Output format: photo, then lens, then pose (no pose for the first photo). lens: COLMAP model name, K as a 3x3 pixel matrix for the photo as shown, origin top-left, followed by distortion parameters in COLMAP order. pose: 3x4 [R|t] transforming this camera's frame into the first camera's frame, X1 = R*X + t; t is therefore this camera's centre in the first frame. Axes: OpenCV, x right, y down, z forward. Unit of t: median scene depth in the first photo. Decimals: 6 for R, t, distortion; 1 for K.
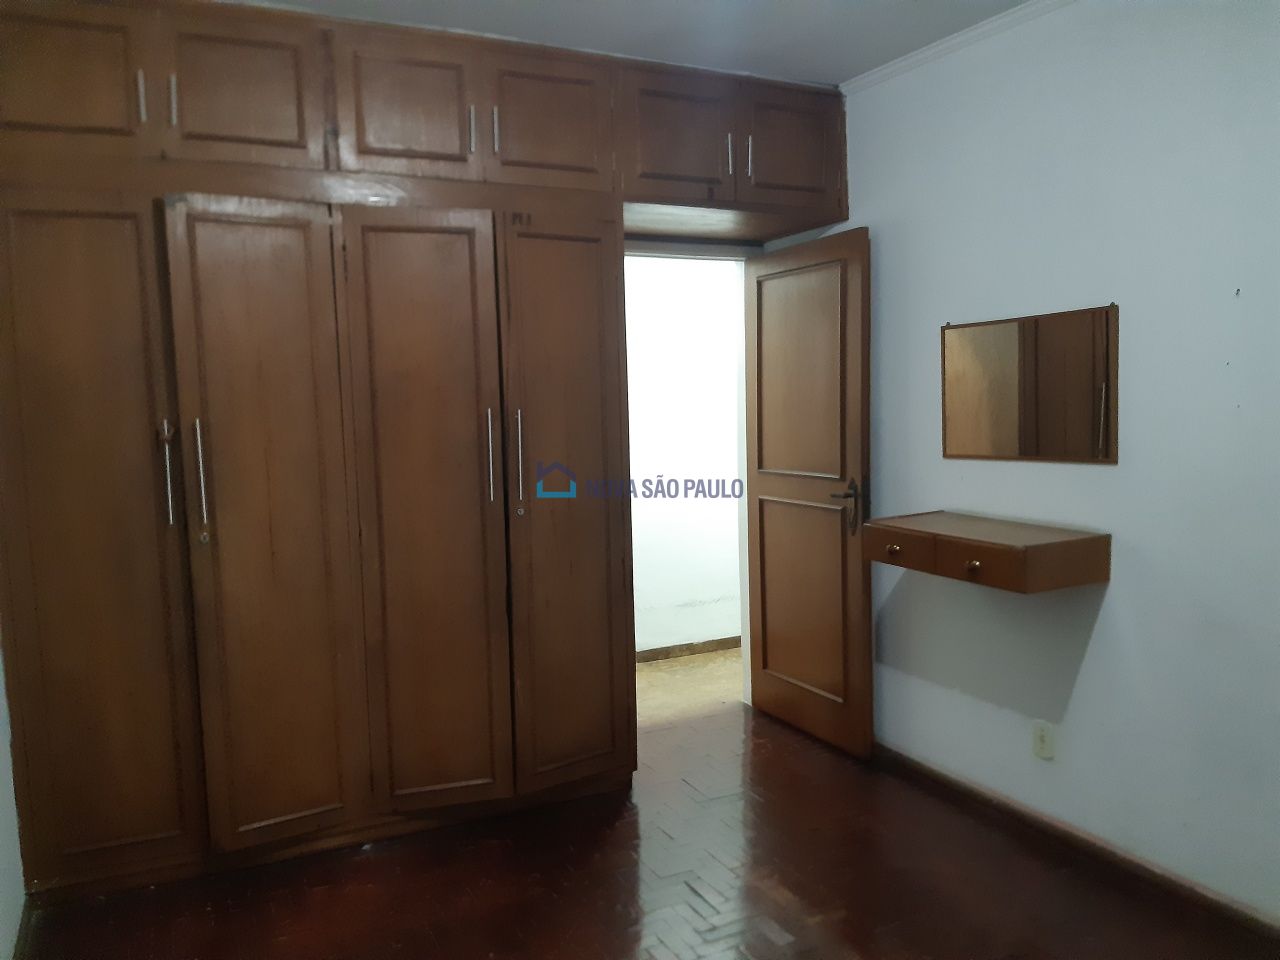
lens RADIAL K [[983.3, 0, 646.2], [0, 983.3, 501.5], [0, 0, 1]] dist [0.040487, -0.116368]
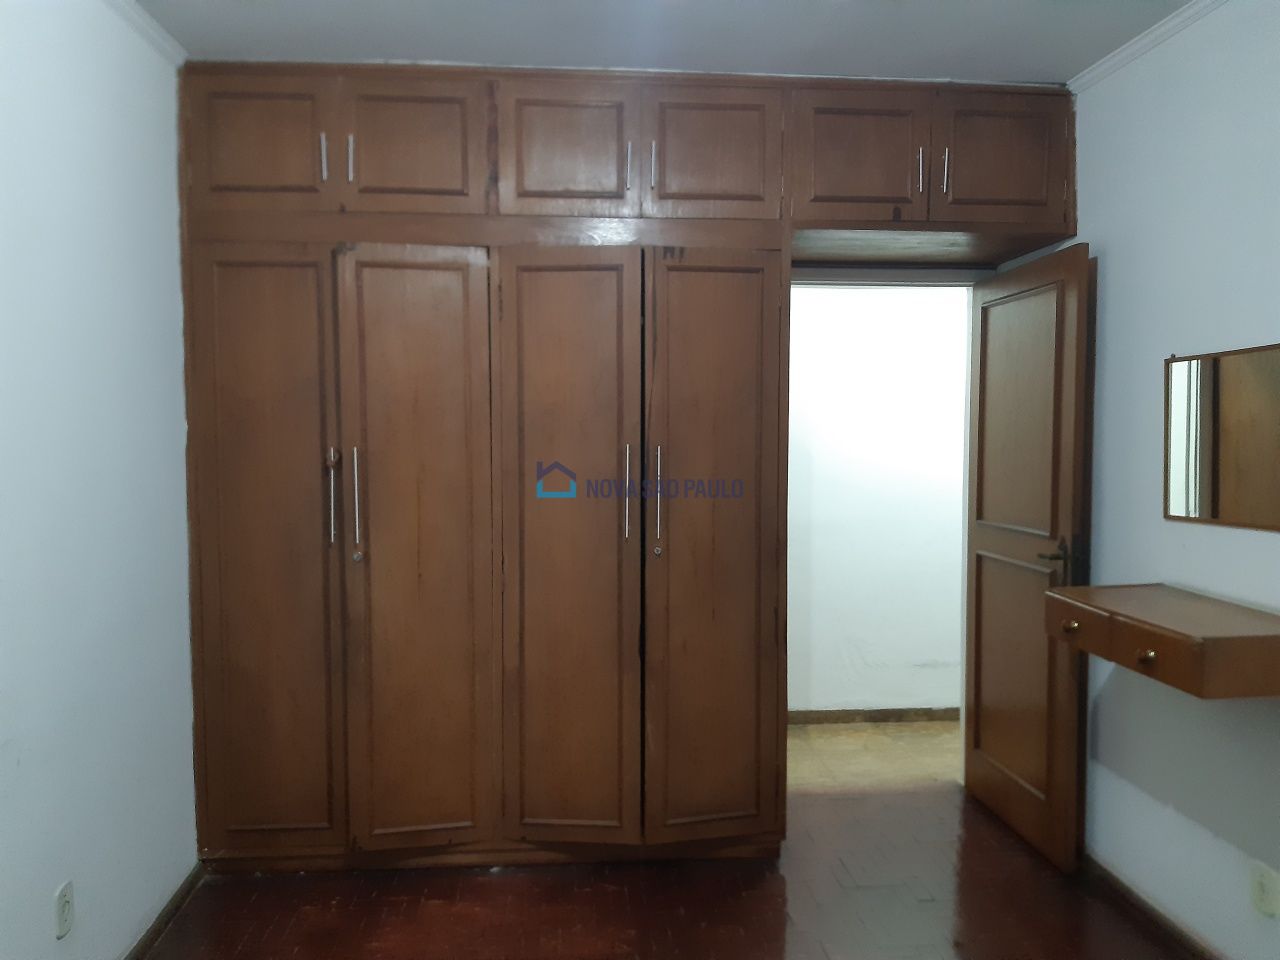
lens RADIAL K [[983.3, 0, 646.2], [0, 983.3, 501.5], [0, 0, 1]] dist [0.040487, -0.116368]
pose [[0.928133, 0.046890, -0.369283, 0.214429], [-0.059627, 0.997952, -0.023148, -0.014851], [0.367441, 0.043503, 0.929029, 0.090166]]
